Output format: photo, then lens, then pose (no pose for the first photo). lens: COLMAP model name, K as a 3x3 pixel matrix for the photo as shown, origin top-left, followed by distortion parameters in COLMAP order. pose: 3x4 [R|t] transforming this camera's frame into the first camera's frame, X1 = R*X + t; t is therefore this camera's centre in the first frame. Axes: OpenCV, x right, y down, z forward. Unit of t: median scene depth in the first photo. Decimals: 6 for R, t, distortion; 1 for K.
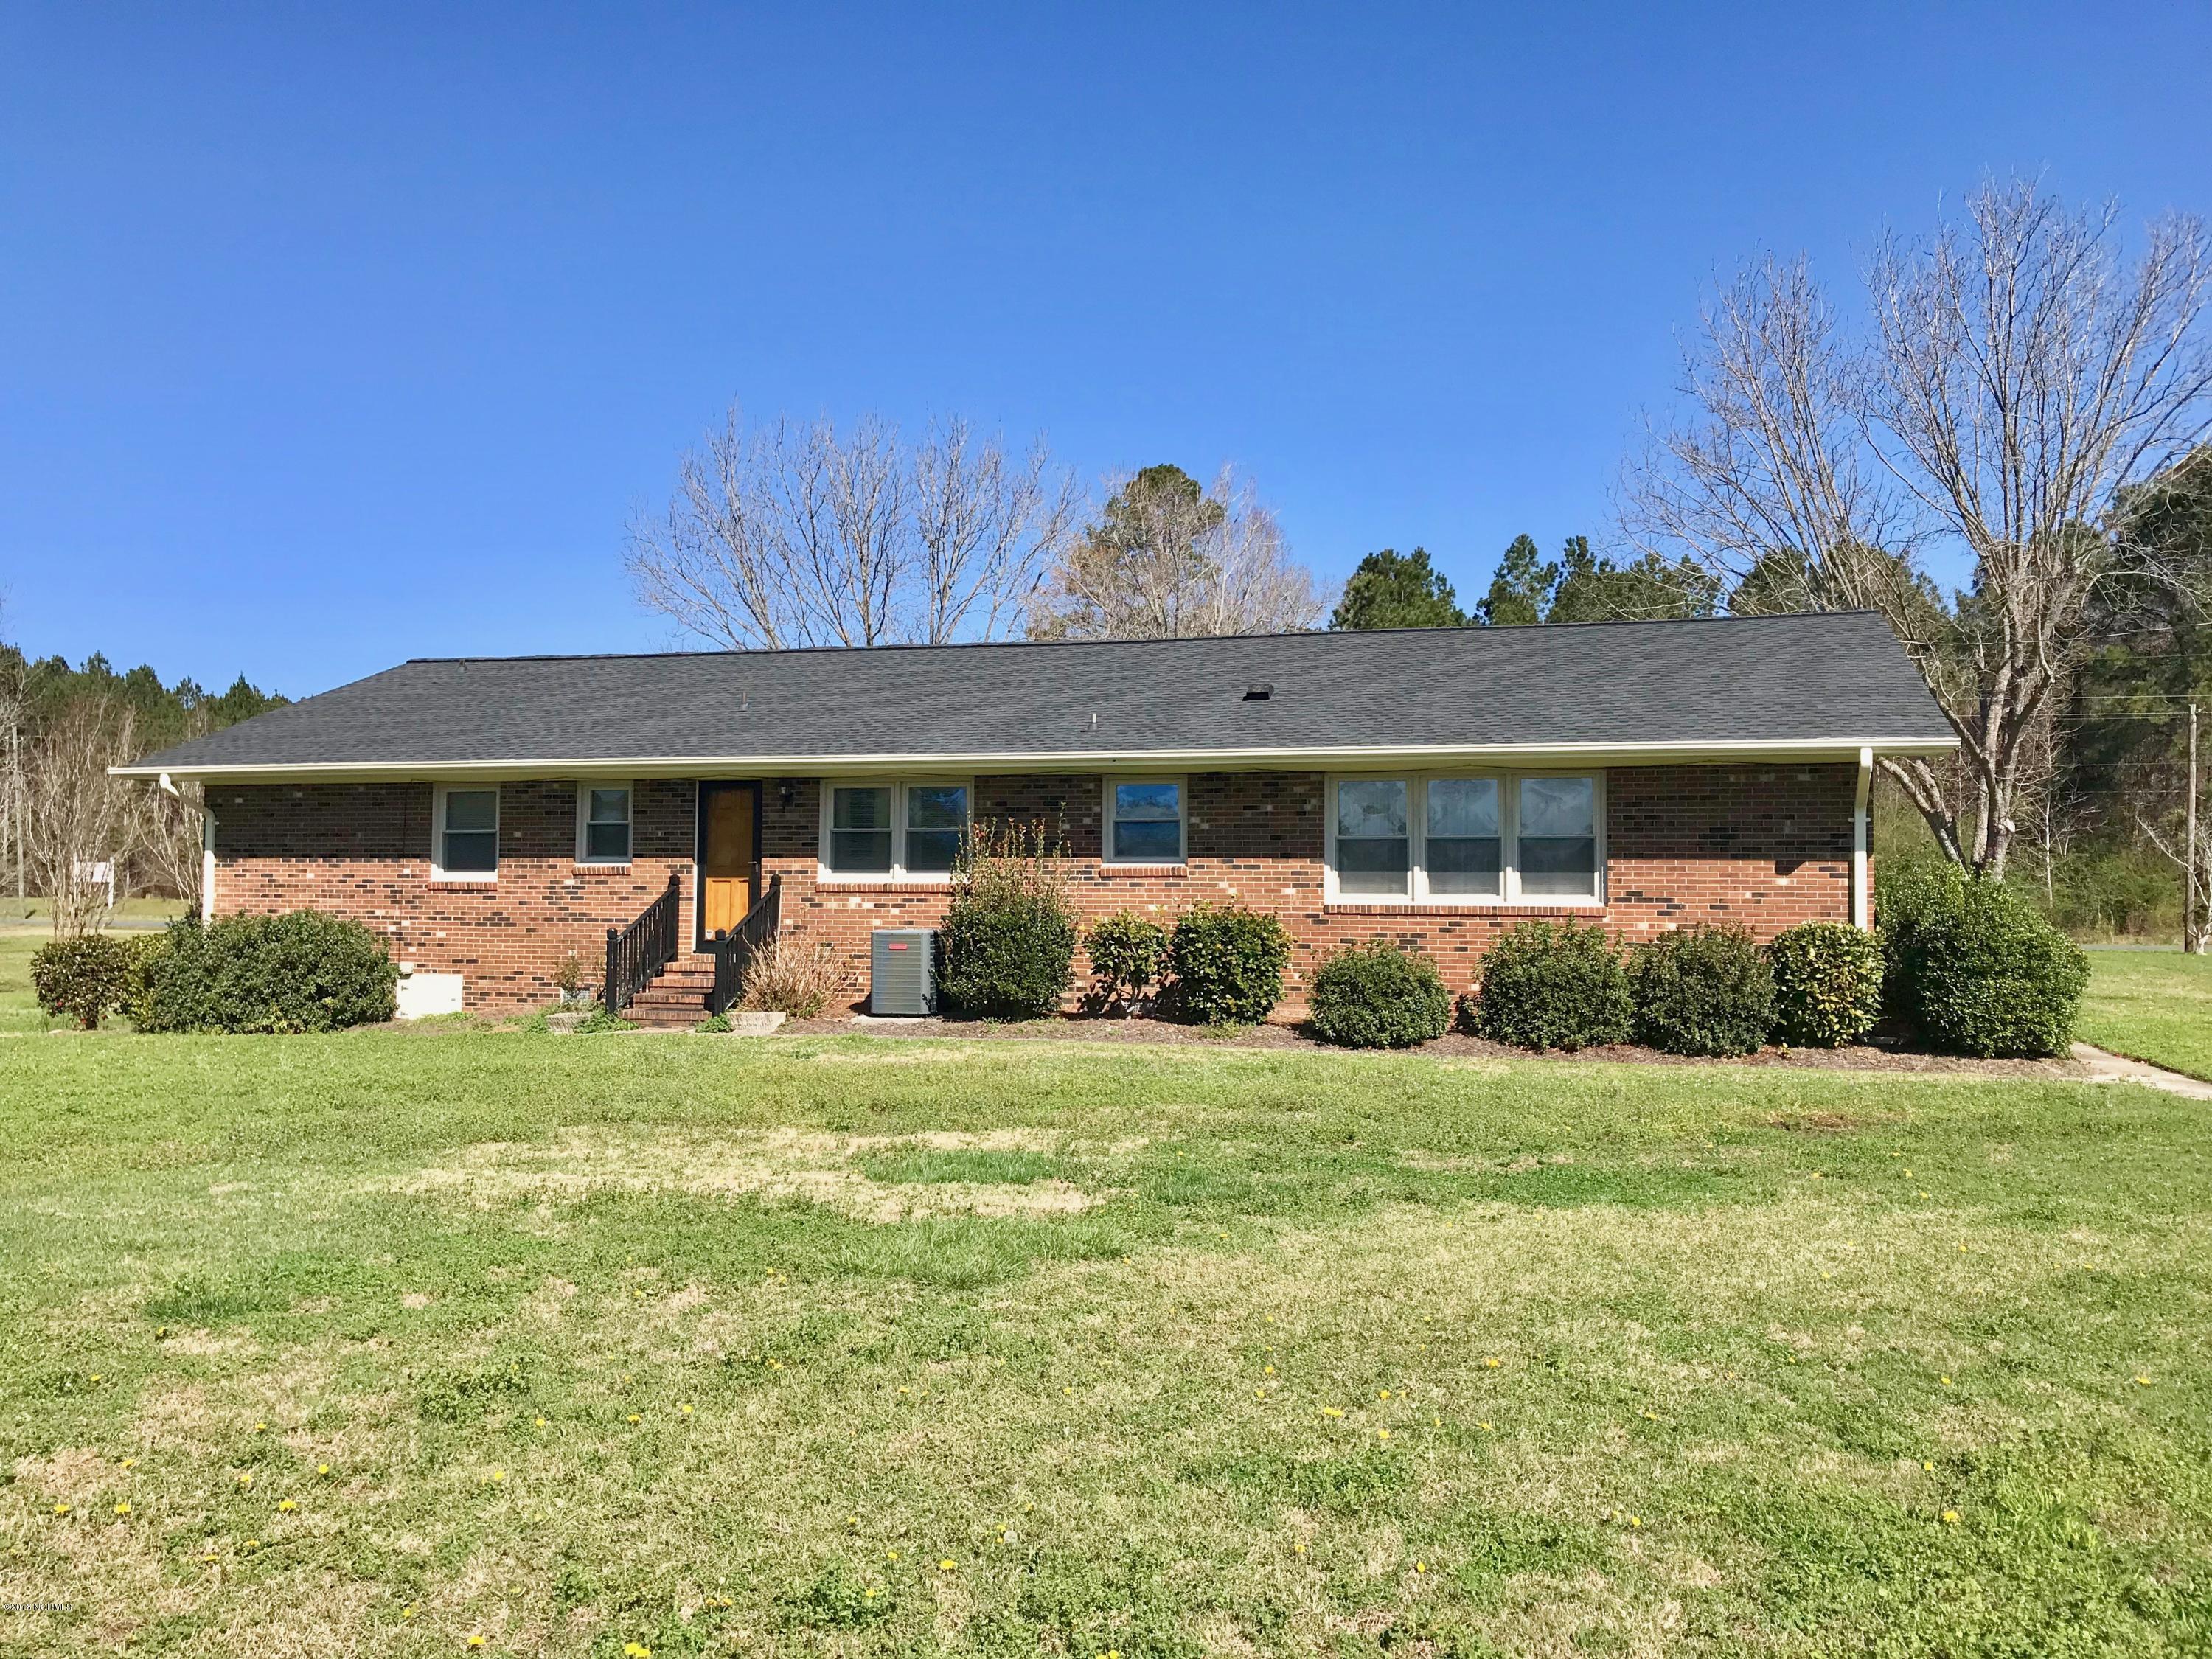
lens RADIAL K [[1816.0, 0, 1077.7], [0, 1816.0, 824.1], [0, 0, 1]] dist [0.137243, -0.394645]
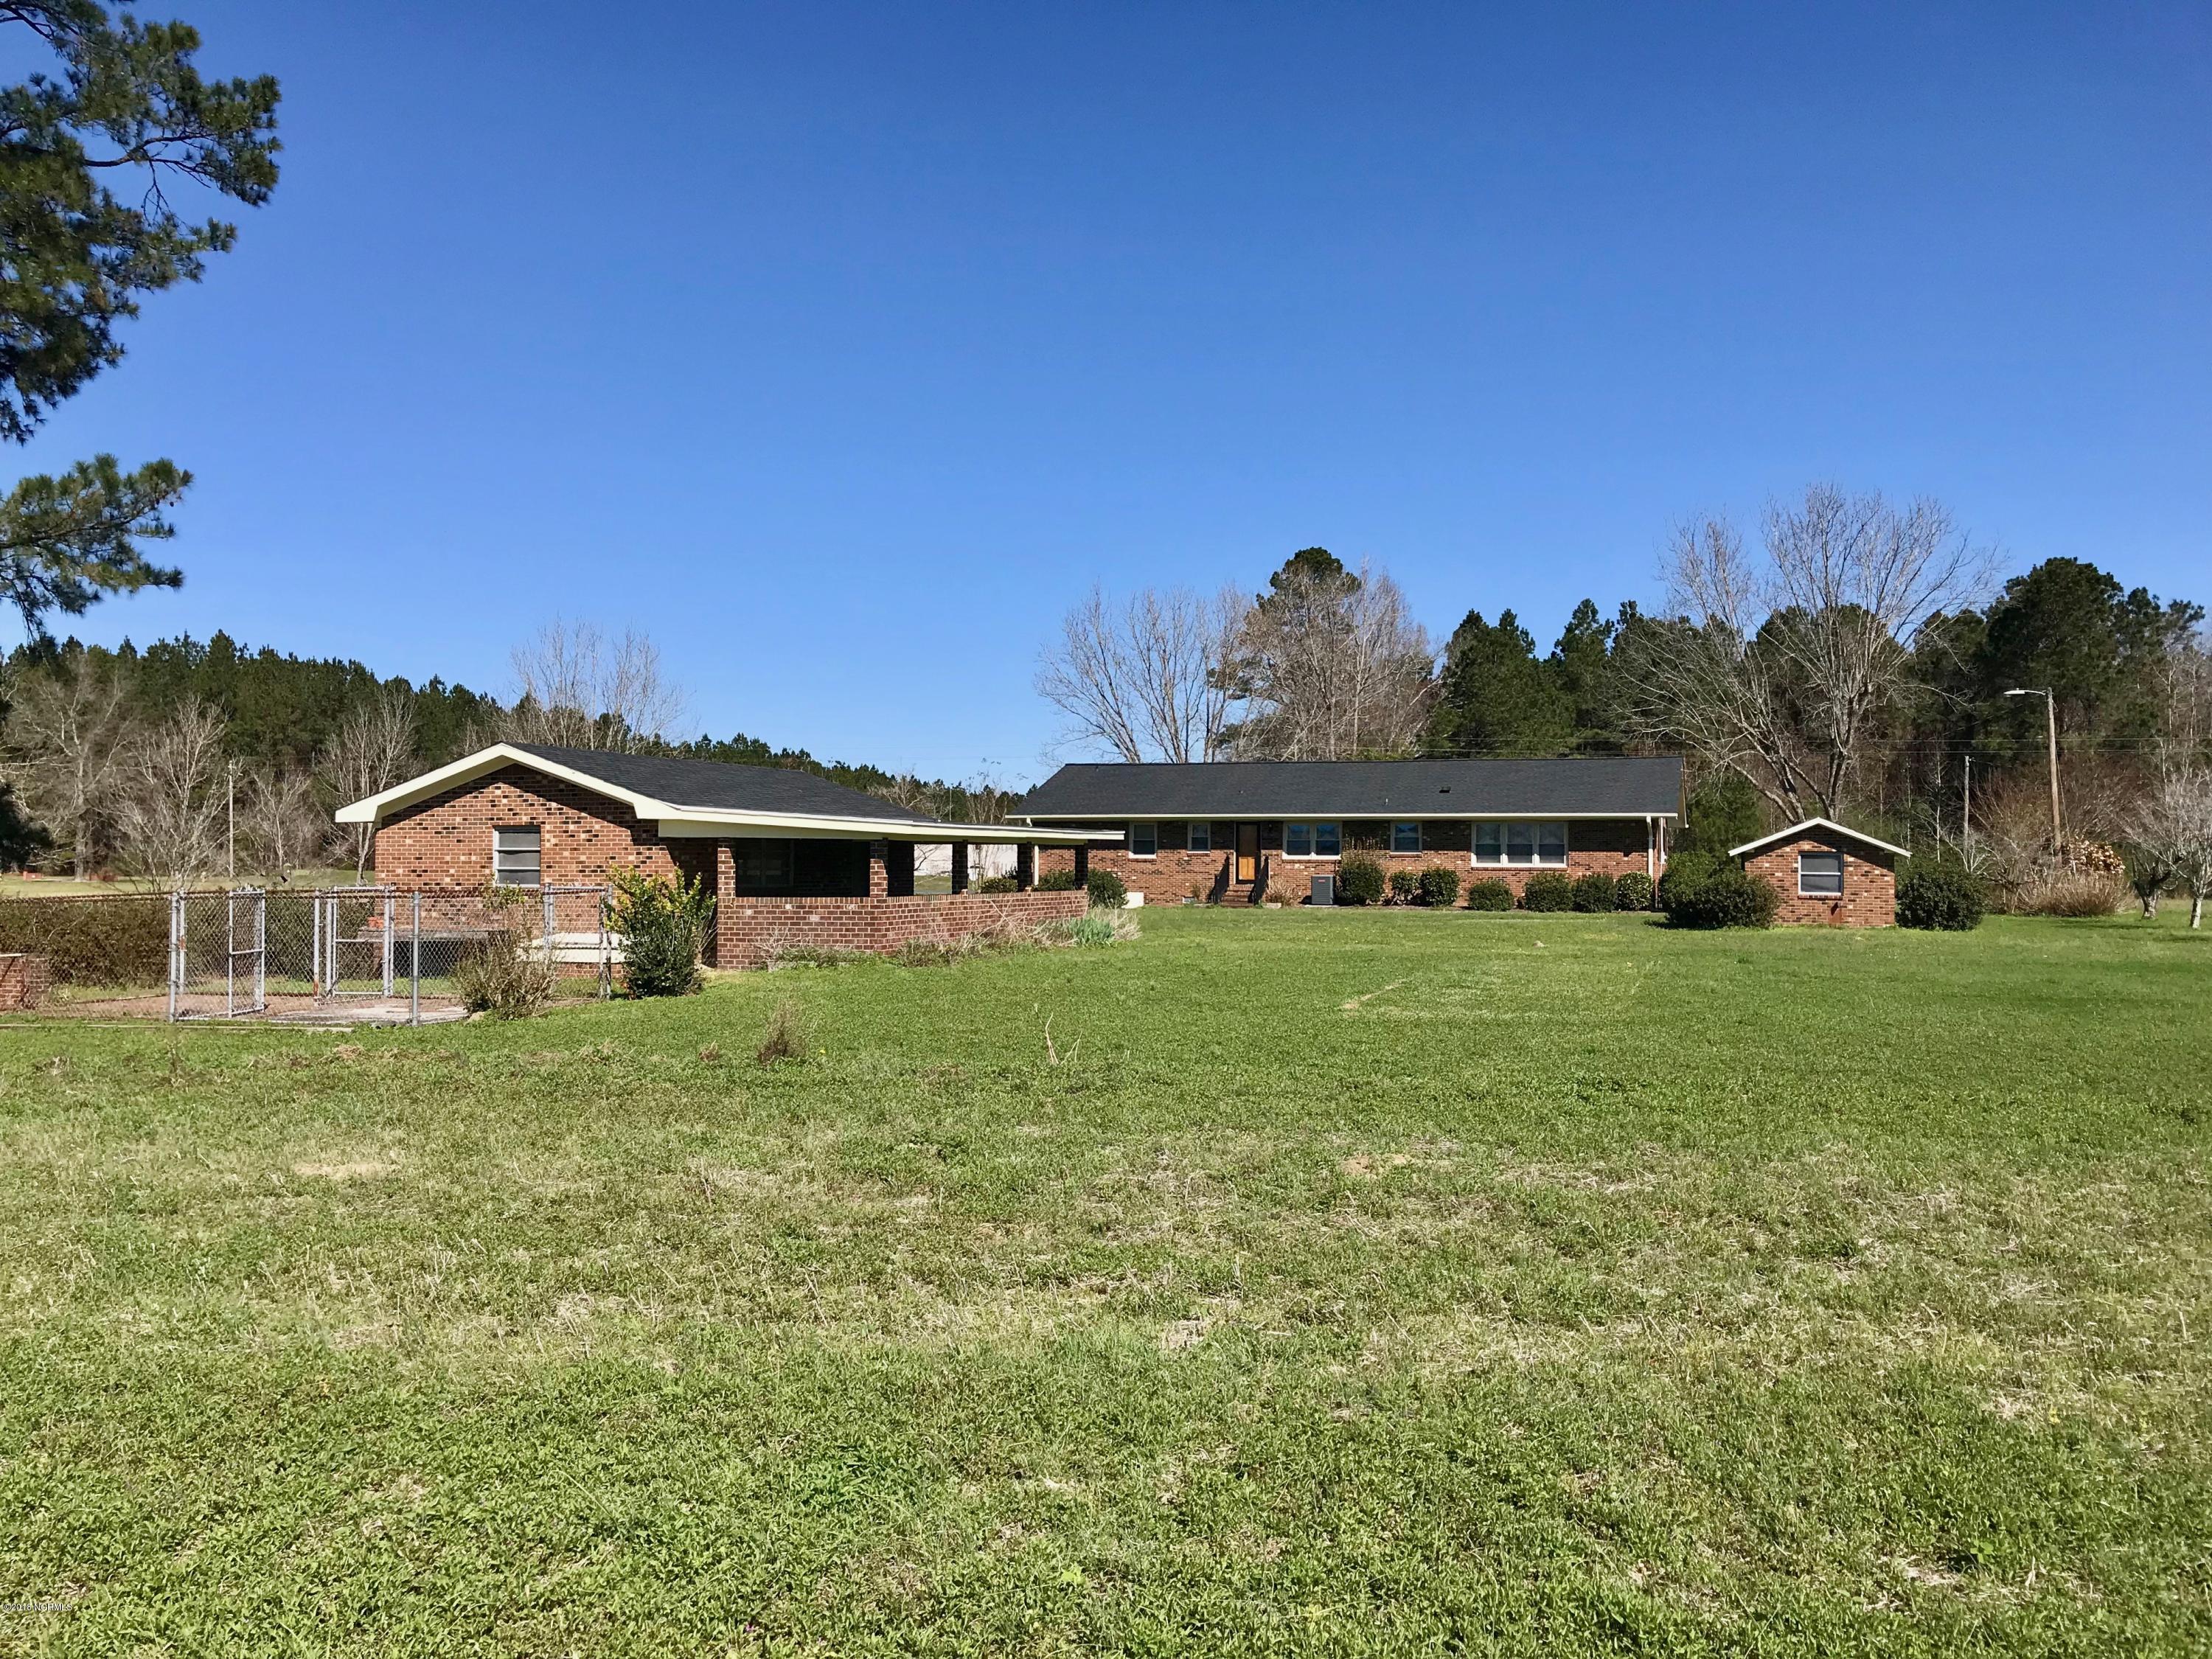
lens RADIAL K [[1816.0, 0, 1077.7], [0, 1816.0, 824.1], [0, 0, 1]] dist [0.137243, -0.394645]
pose [[0.998892, 0.000668, -0.047048, -0.335714], [-0.000165, 0.999943, 0.010687, -0.051870], [0.047053, -0.010668, 0.998835, -1.834159]]
